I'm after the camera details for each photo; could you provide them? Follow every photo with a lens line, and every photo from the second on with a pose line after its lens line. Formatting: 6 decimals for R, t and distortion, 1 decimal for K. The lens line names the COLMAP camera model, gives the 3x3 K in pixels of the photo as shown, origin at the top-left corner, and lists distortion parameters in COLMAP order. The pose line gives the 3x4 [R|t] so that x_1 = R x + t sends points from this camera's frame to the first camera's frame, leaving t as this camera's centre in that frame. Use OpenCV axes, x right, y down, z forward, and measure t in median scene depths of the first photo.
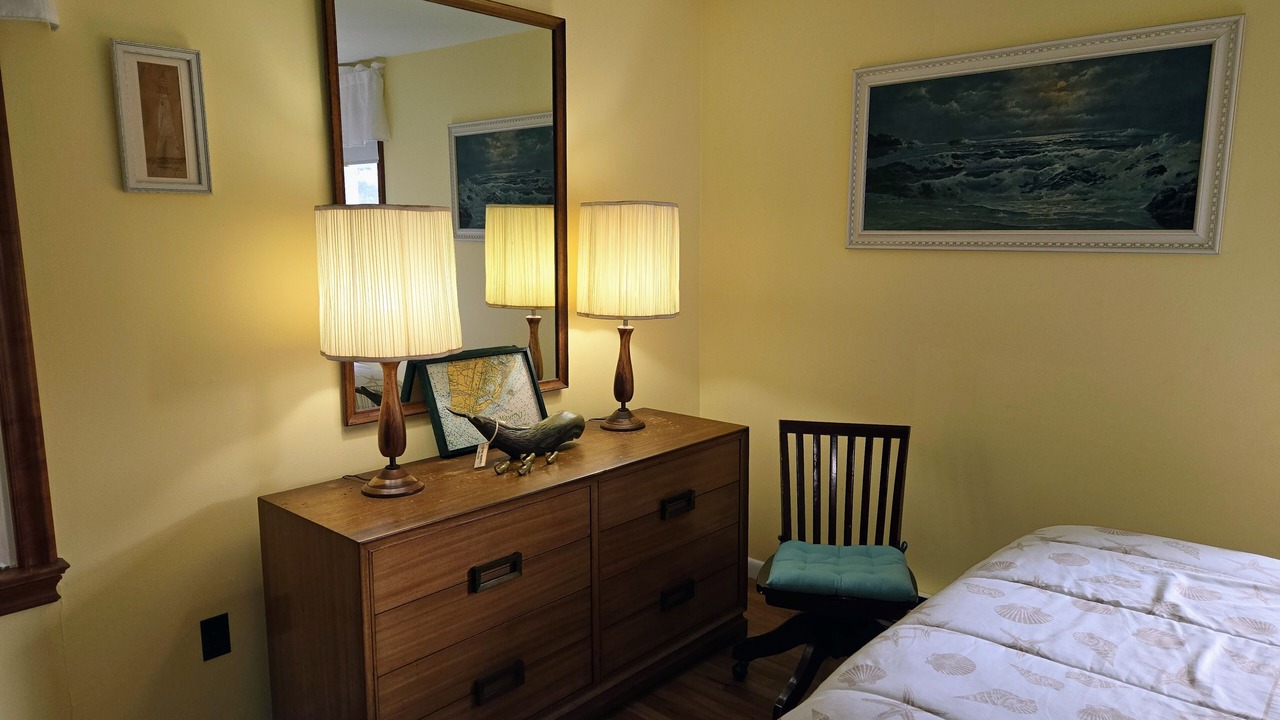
lens RADIAL K [[862.5, 0, 635.6], [0, 862.5, 367.5], [0, 0, 1]] dist [0.083491, -0.075319]
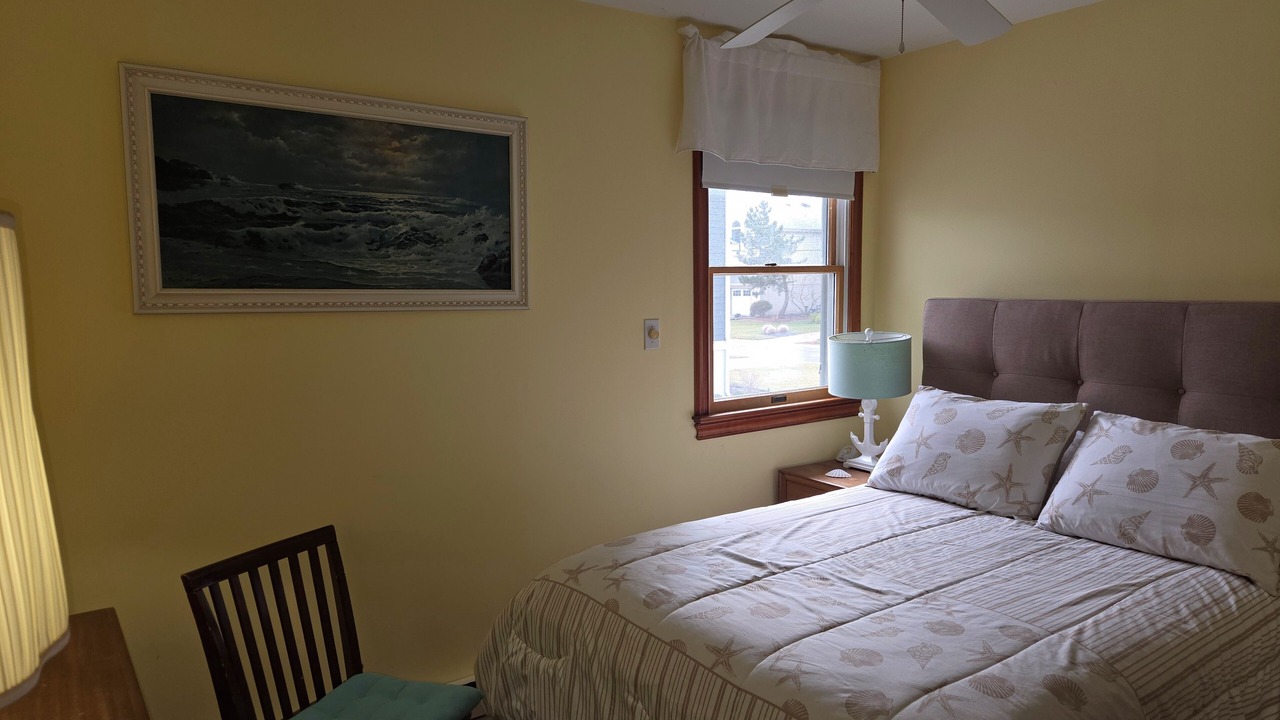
lens RADIAL K [[862.5, 0, 635.6], [0, 862.5, 367.5], [0, 0, 1]] dist [0.083491, -0.075319]
pose [[0.182031, -0.091376, 0.979038, -0.454050], [0.156618, 0.985656, 0.062874, -0.091970], [-0.970740, 0.141890, 0.193731, 0.577877]]
